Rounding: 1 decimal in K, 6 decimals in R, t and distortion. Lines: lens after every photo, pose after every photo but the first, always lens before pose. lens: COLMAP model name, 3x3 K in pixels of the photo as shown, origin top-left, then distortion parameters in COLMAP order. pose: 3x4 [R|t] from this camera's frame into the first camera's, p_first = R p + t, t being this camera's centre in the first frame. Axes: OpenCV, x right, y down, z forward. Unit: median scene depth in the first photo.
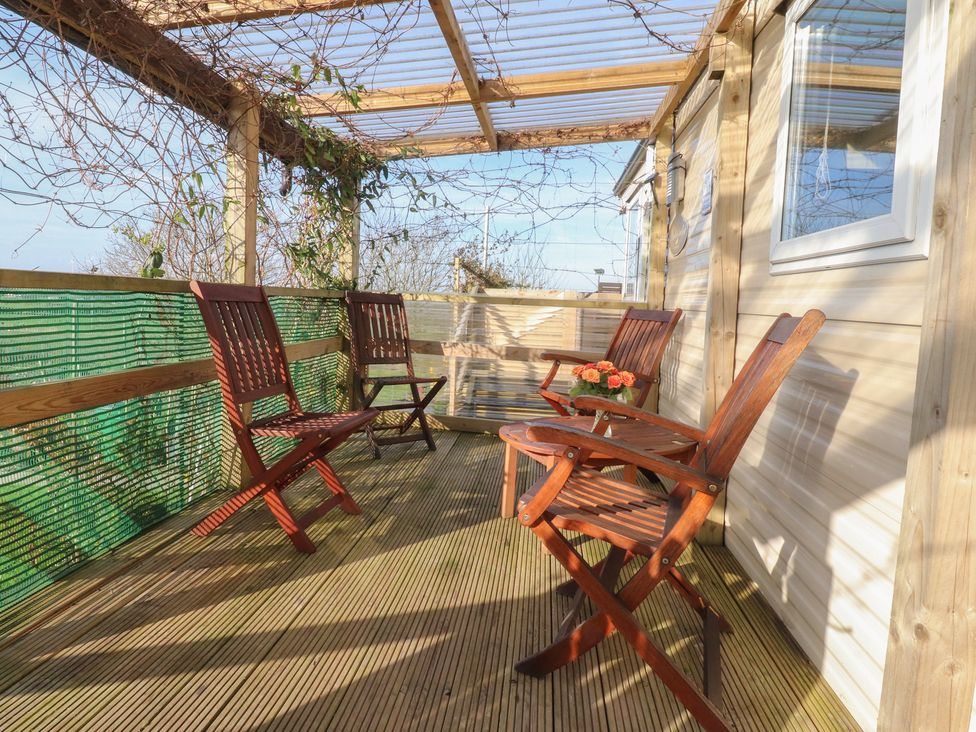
lens RADIAL K [[546.4, 0, 487.1], [0, 546.4, 345.7], [0, 0, 1]] dist [0.000180, 0.000284]
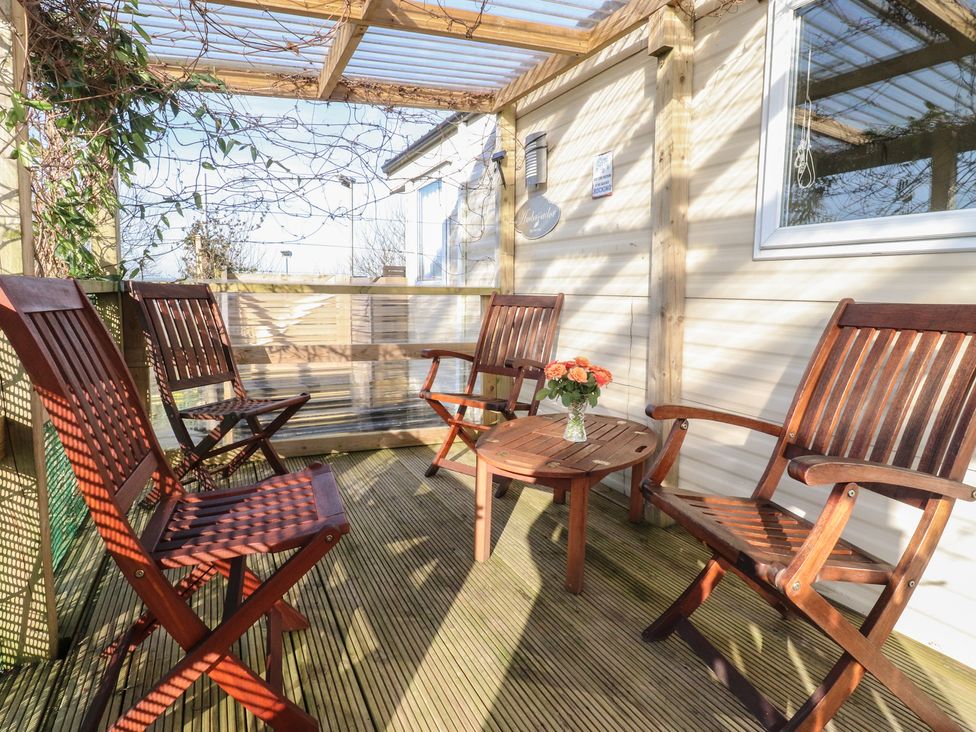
lens RADIAL K [[521.2, 0, 481.4], [0, 521.2, 347.9], [0, 0, 1]] dist [0.007062, -0.015093]
pose [[0.835760, -0.089872, 0.541689, -0.246426], [0.066221, 0.995811, 0.063045, -0.032567], [-0.545086, -0.016820, 0.838211, 0.247022]]
